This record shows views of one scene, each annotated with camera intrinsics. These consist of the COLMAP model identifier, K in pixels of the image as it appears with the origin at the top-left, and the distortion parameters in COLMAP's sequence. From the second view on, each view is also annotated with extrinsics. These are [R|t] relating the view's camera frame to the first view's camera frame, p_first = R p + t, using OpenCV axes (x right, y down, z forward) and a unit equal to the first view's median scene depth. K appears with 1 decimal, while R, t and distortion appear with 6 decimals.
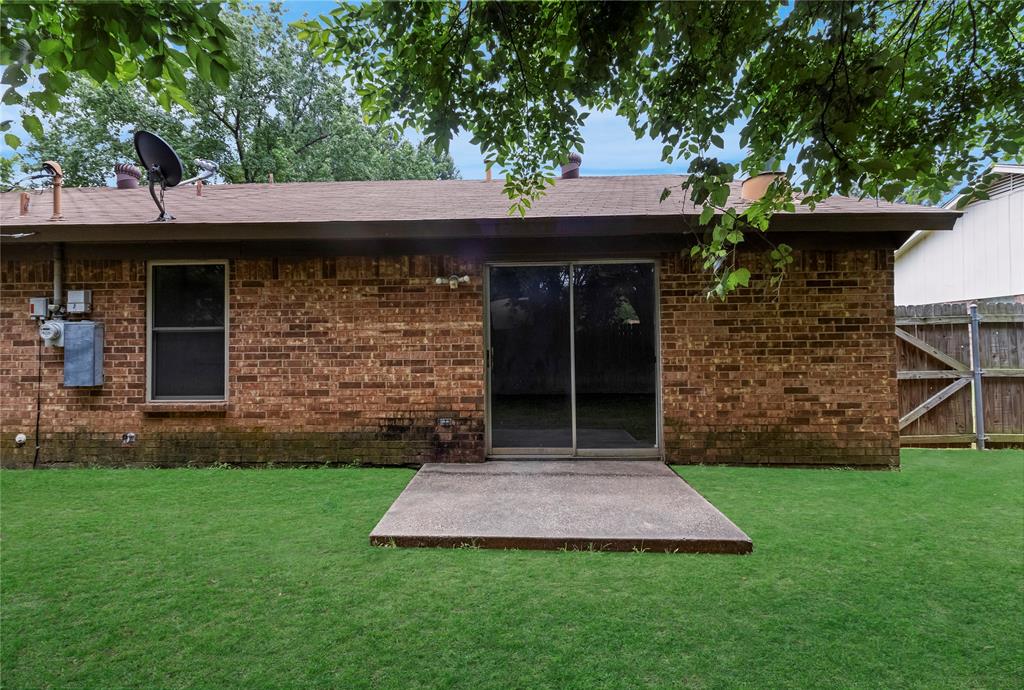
lens RADIAL K [[484.2, 0, 511.3], [0, 484.2, 333.4], [0, 0, 1]] dist [0.000024, 0.000425]
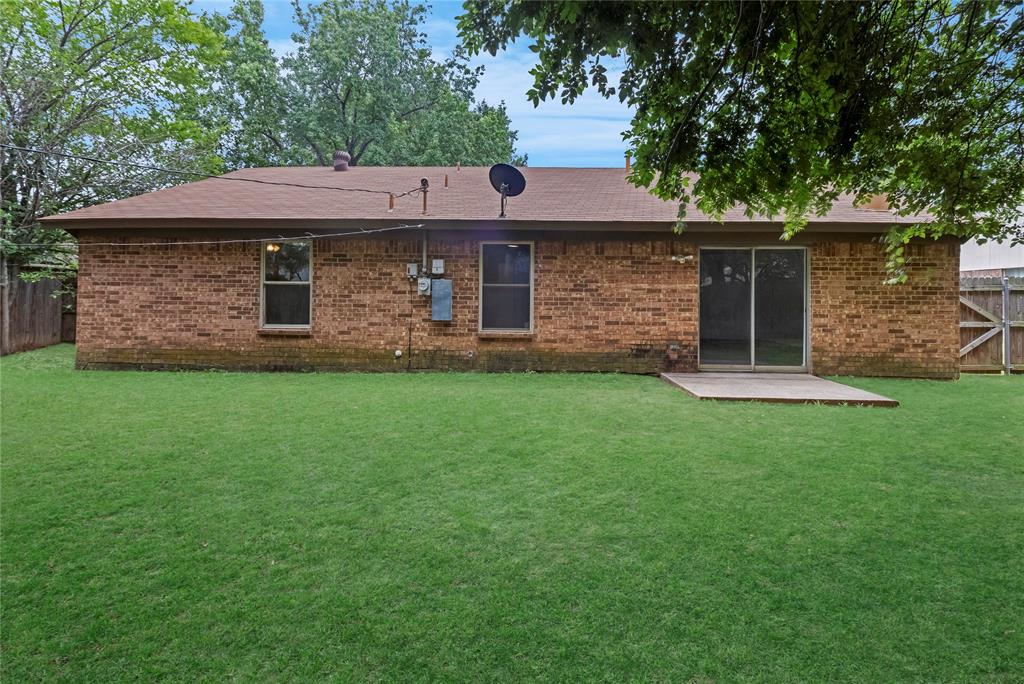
lens RADIAL K [[498.1, 0, 512.2], [0, 498.1, 296.8], [0, 0, 1]] dist [0.000123, -0.000177]
pose [[0.999819, 0.018882, 0.002134, -0.666234], [-0.018921, 0.999618, 0.020160, -0.004935], [-0.001753, -0.020197, 0.999794, -0.622355]]
